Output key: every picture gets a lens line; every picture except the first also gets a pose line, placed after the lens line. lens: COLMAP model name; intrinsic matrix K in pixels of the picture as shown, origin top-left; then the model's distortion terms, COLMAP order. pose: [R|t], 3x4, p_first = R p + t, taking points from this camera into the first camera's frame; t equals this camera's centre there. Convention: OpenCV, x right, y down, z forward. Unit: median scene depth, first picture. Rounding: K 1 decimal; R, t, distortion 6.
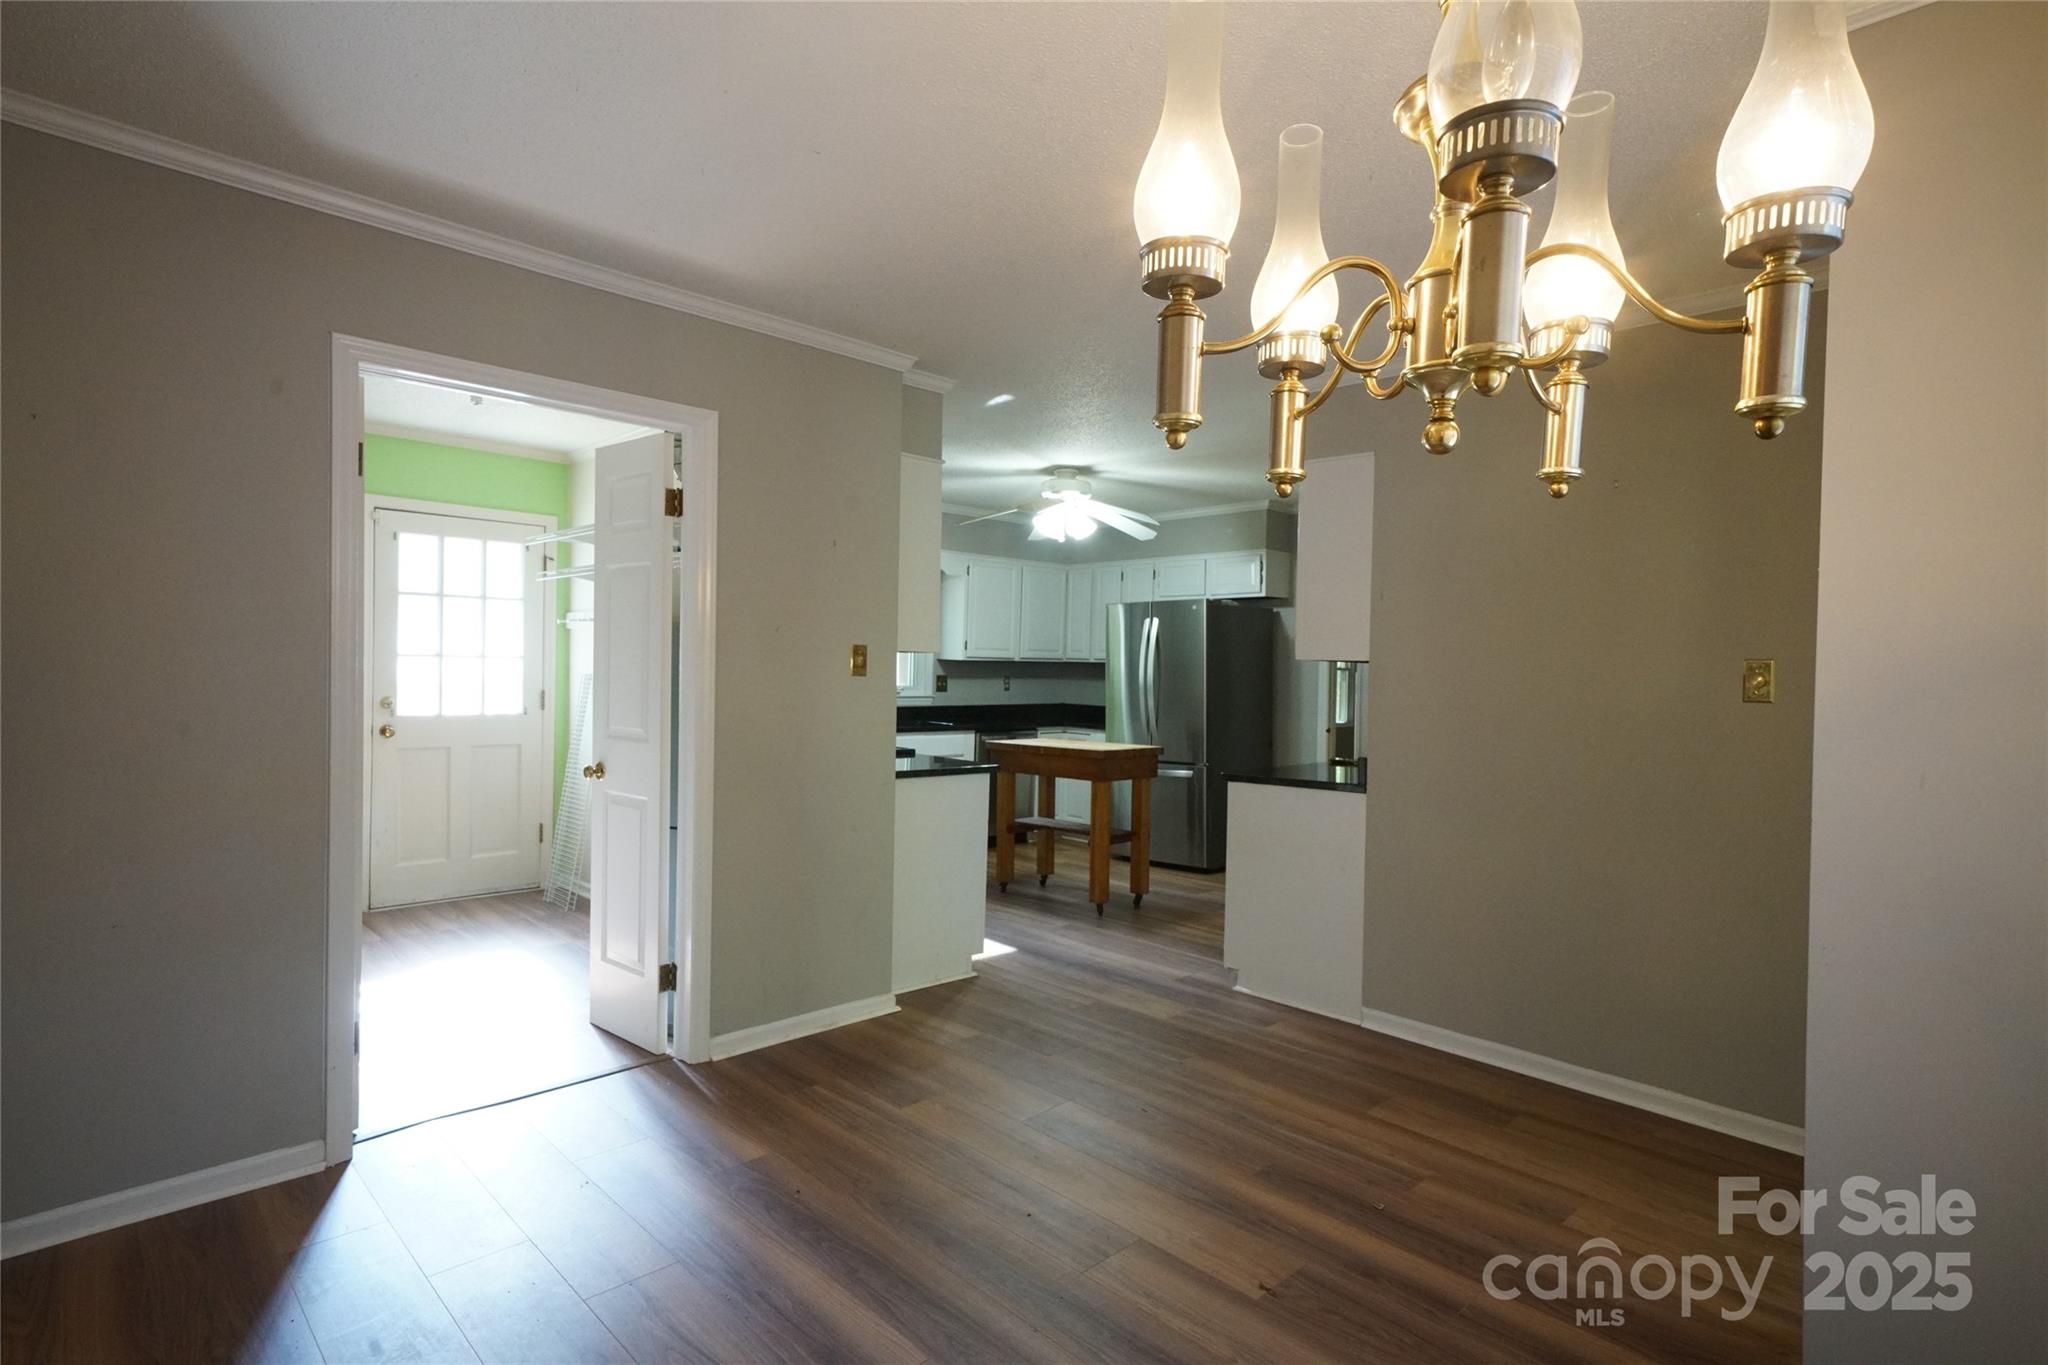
lens RADIAL K [[1029.2, 0, 1021.5], [0, 1029.2, 688.1], [0, 0, 1]] dist [0.000862, 0.000202]
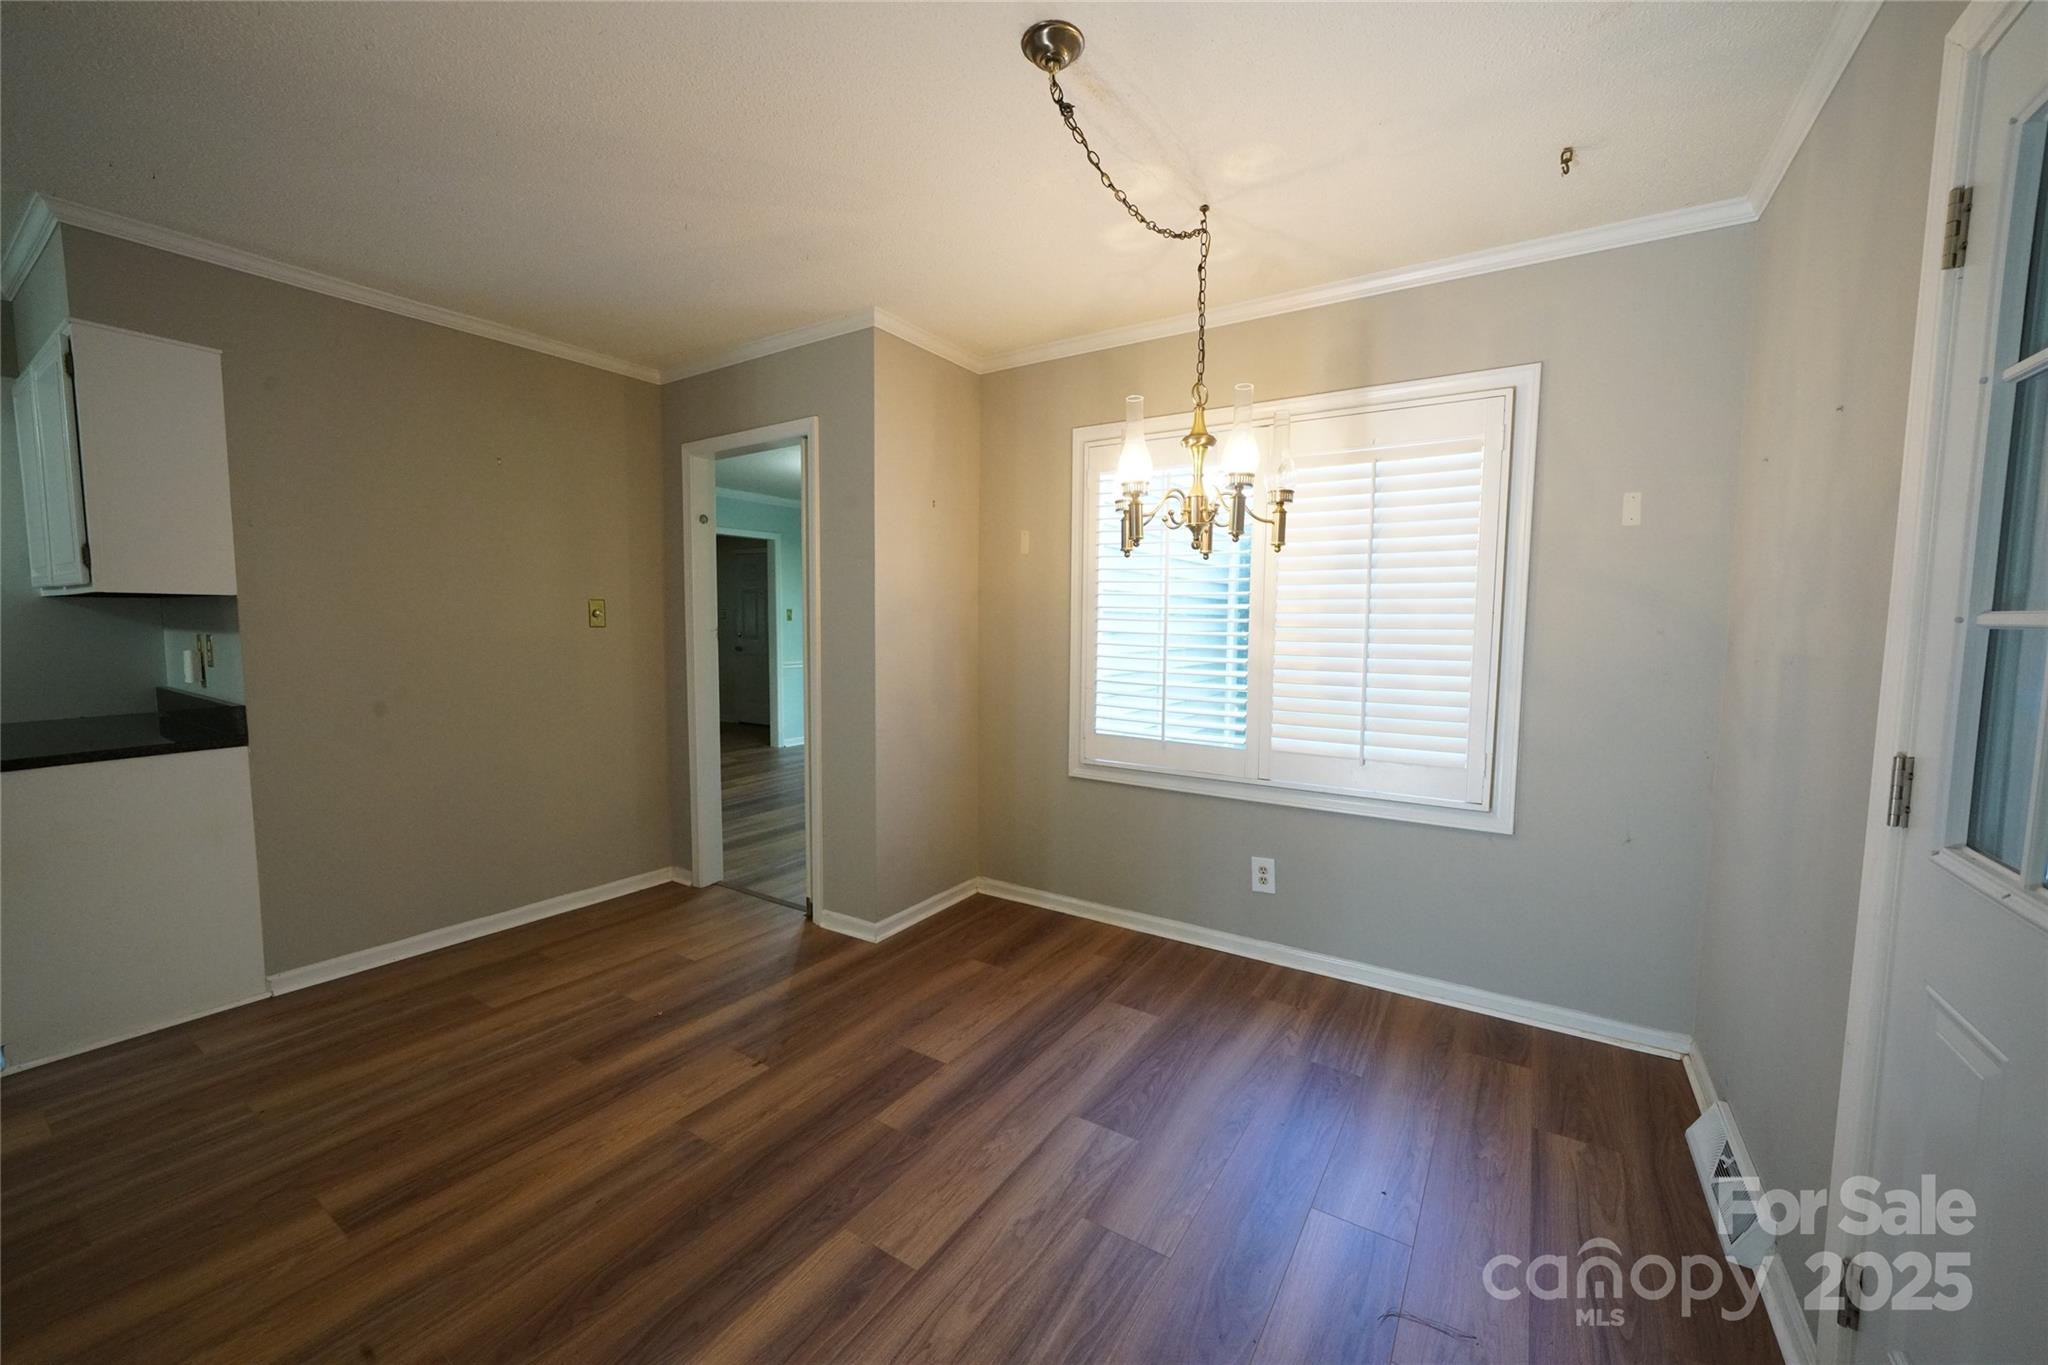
lens RADIAL K [[772.7, 0, 1022.3], [0, 772.7, 680.3], [0, 0, 1]] dist [-0.000446, -0.000037]
pose [[-0.206379, -0.105246, 0.972795, -0.566542], [0.006323, 0.994034, 0.108885, -0.028019], [-0.978452, 0.028622, -0.204482, 0.608008]]
